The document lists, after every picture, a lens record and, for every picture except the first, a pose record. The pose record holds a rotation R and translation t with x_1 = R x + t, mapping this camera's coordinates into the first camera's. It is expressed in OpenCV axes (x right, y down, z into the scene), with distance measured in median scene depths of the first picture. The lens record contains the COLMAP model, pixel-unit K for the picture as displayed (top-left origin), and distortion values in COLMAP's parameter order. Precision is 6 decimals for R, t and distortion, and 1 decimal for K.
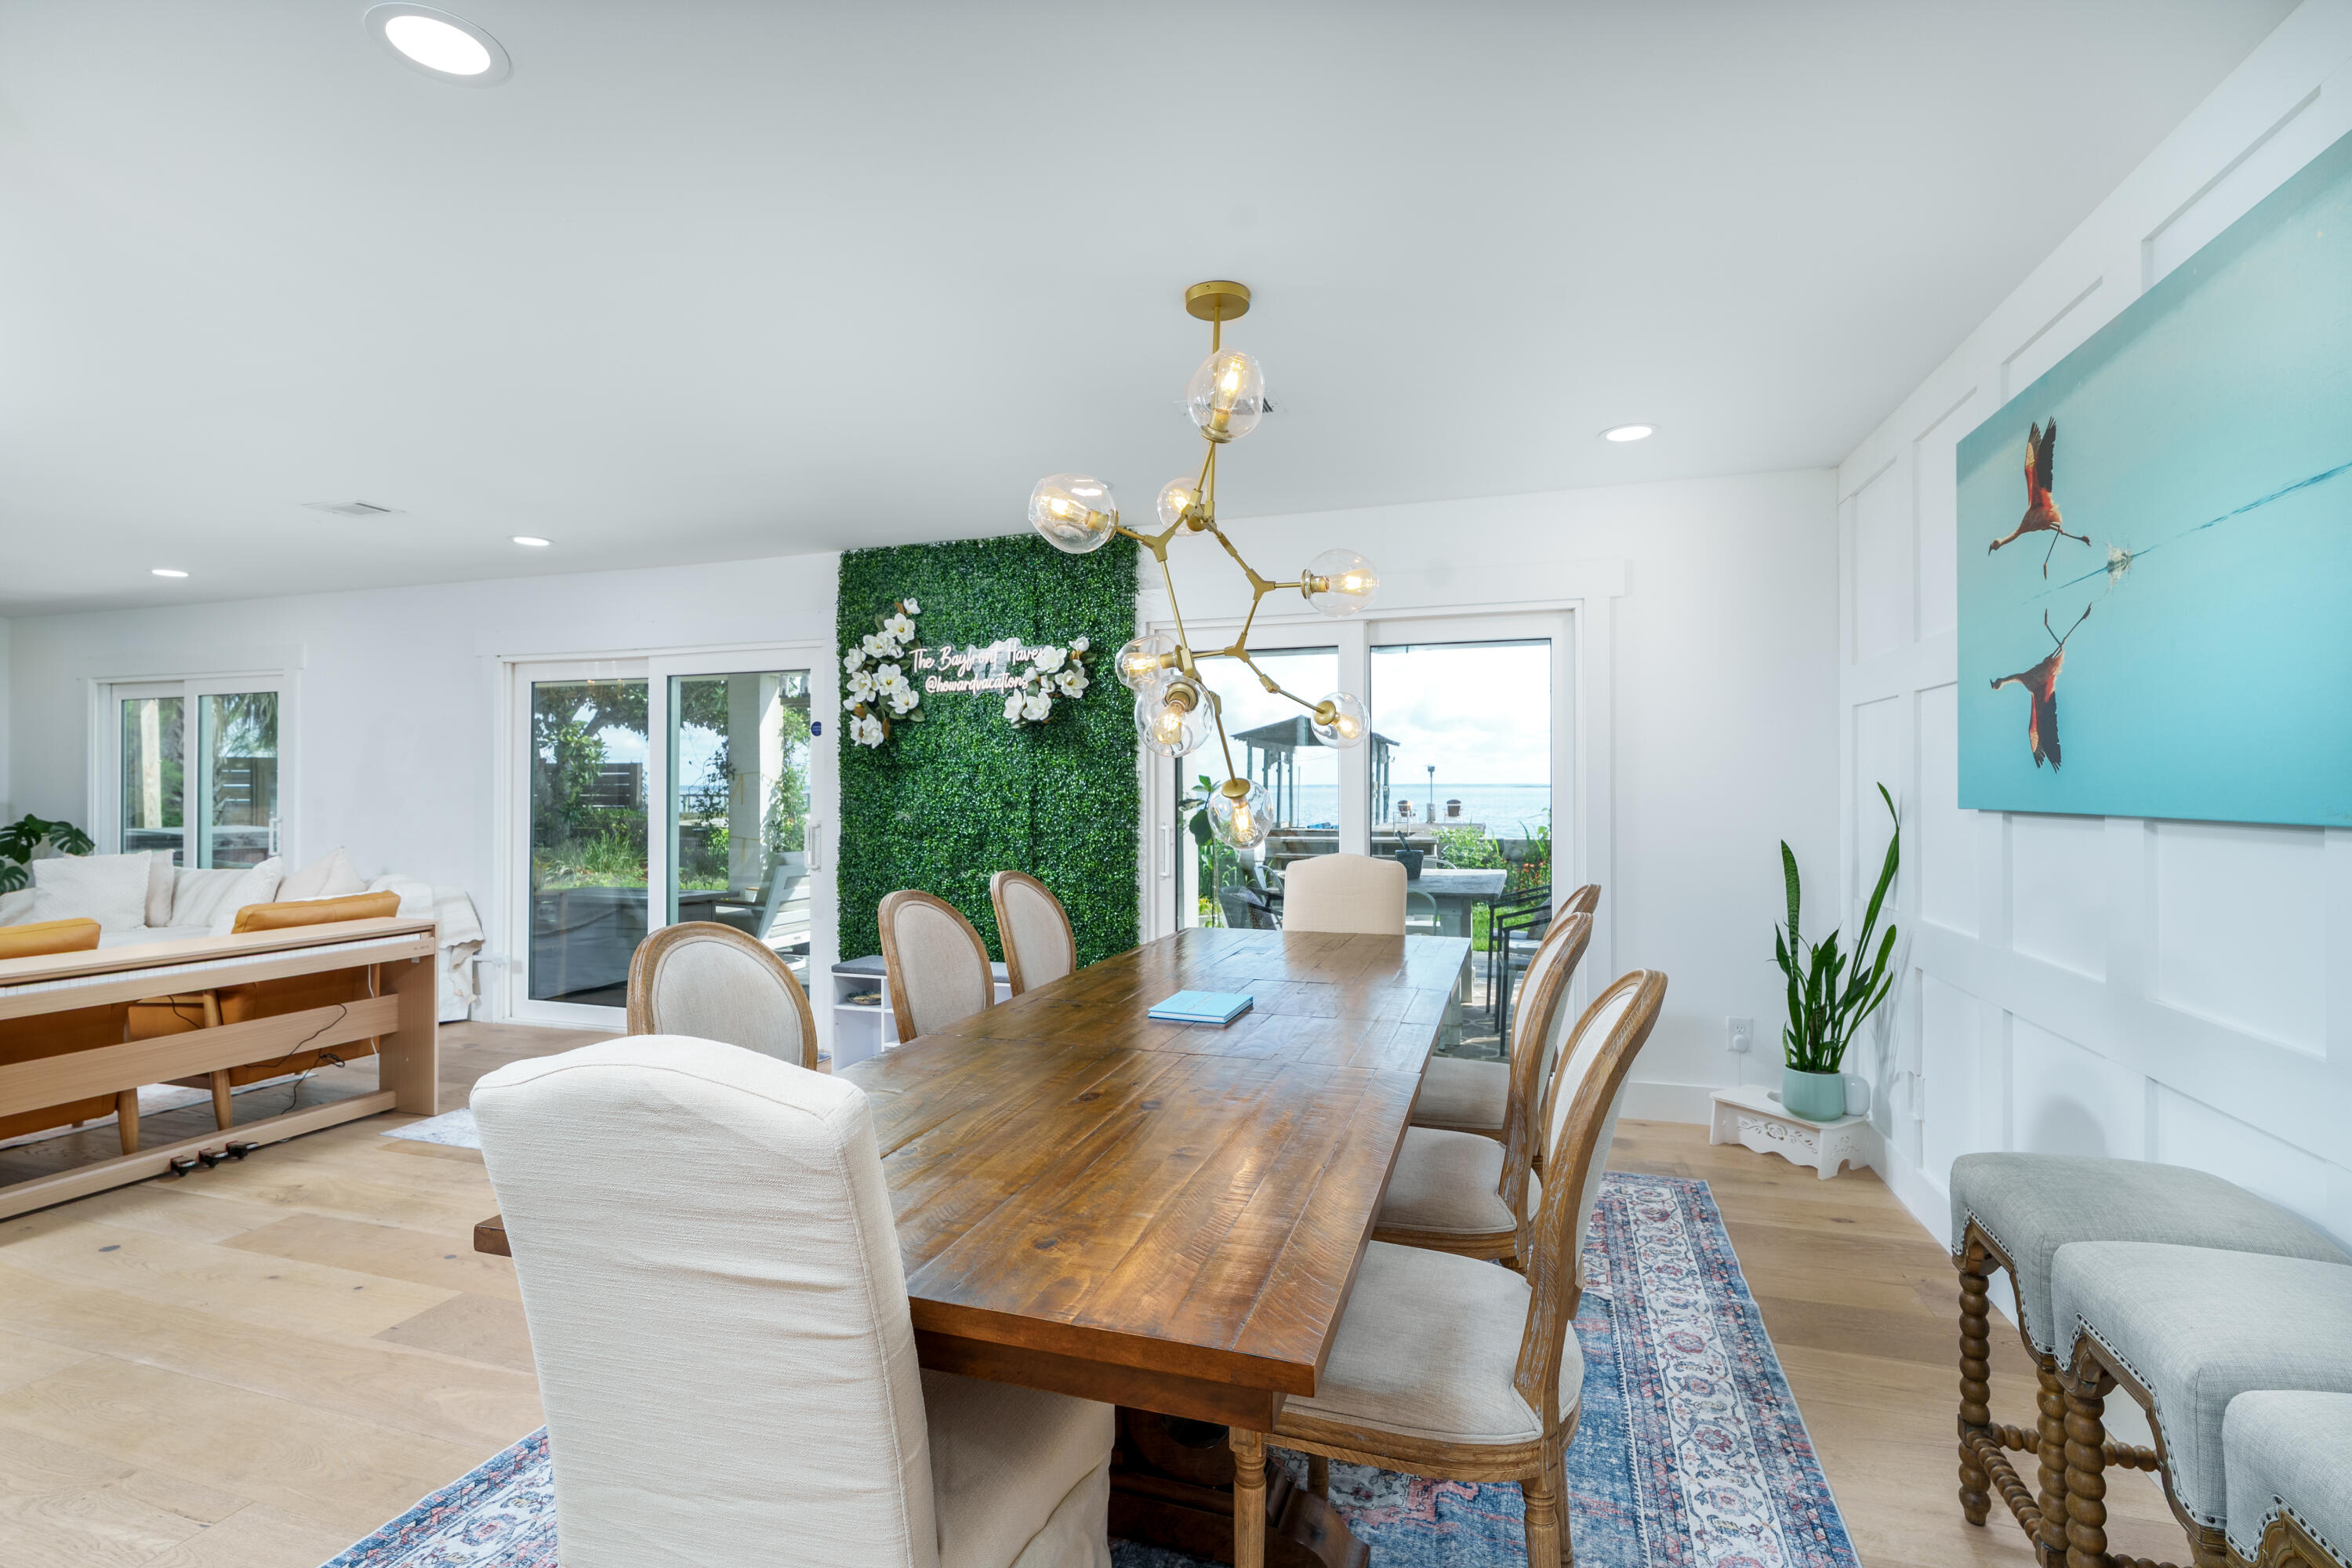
lens RADIAL K [[1078.7, 0, 1176.0], [0, 1078.7, 784.0], [0, 0, 1]] dist [-0.001561, -0.000147]
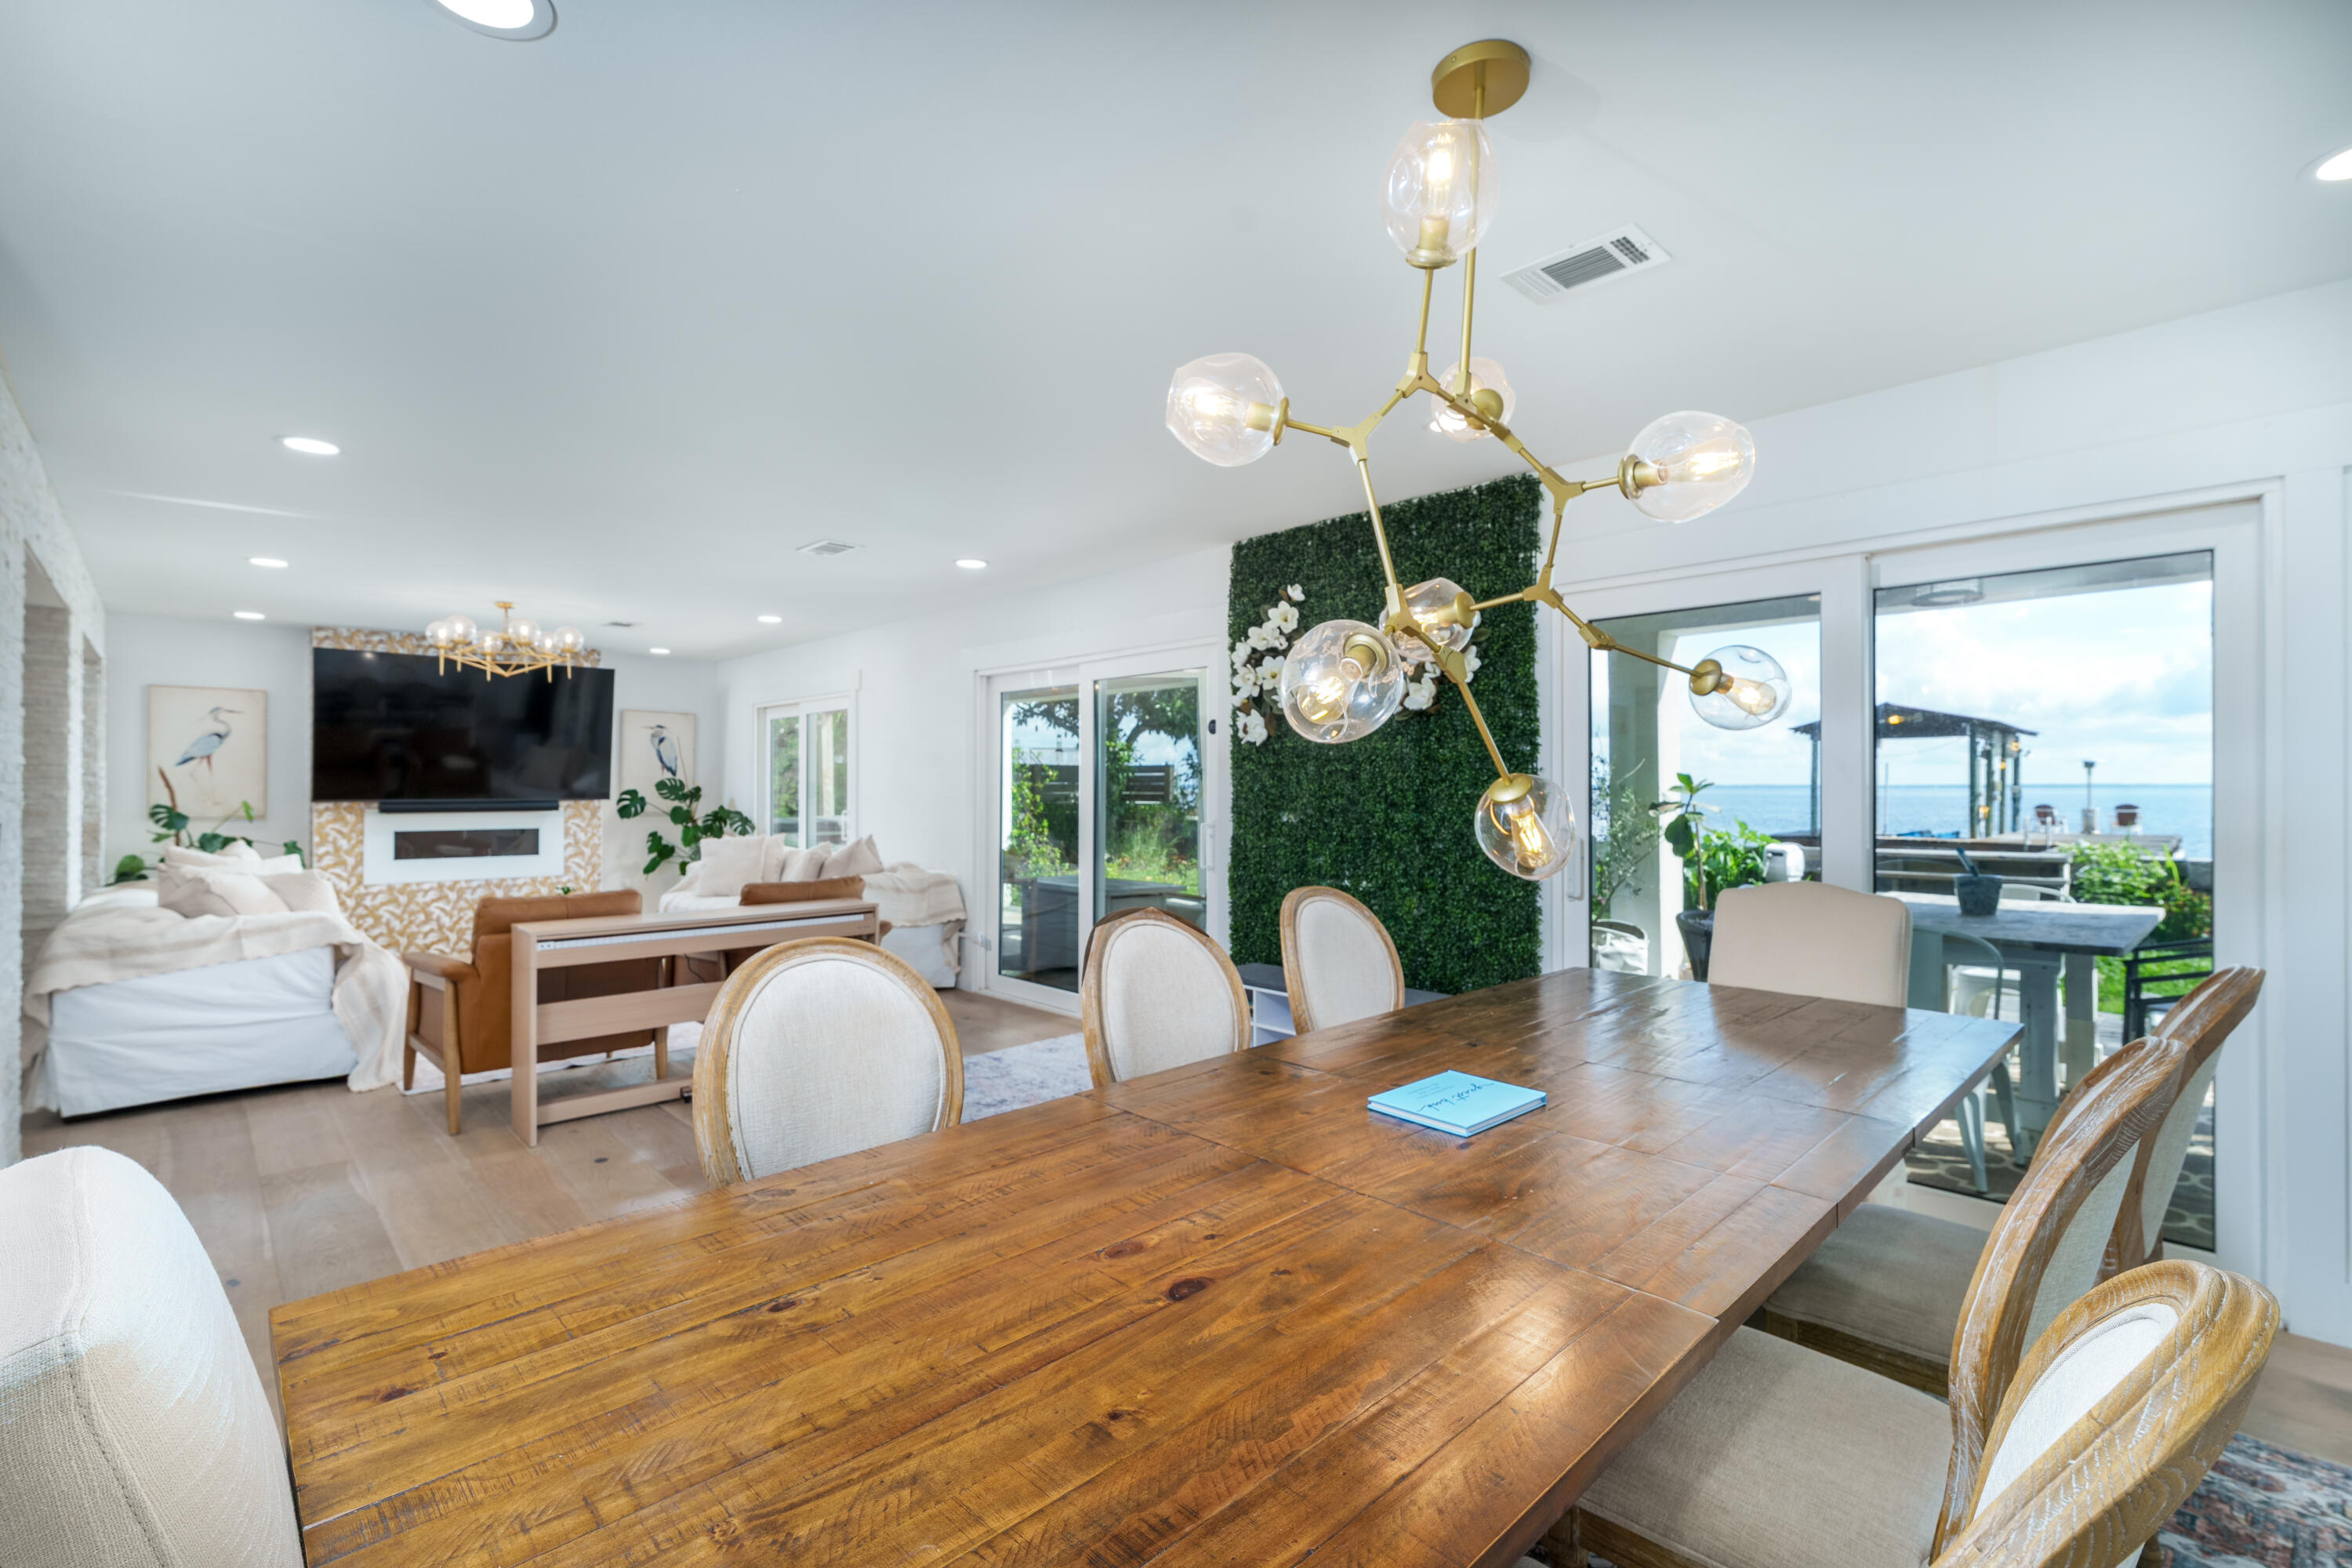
lens RADIAL K [[1050.4, 0, 1153.0], [0, 1050.4, 784.3], [0, 0, 1]] dist [0.000657, -0.001371]
pose [[0.878749, 0.000520, -0.477284, 0.079798], [-0.000178, 1.000000, 0.000761, 0.000138], [0.477284, -0.000584, 0.878749, 0.141340]]
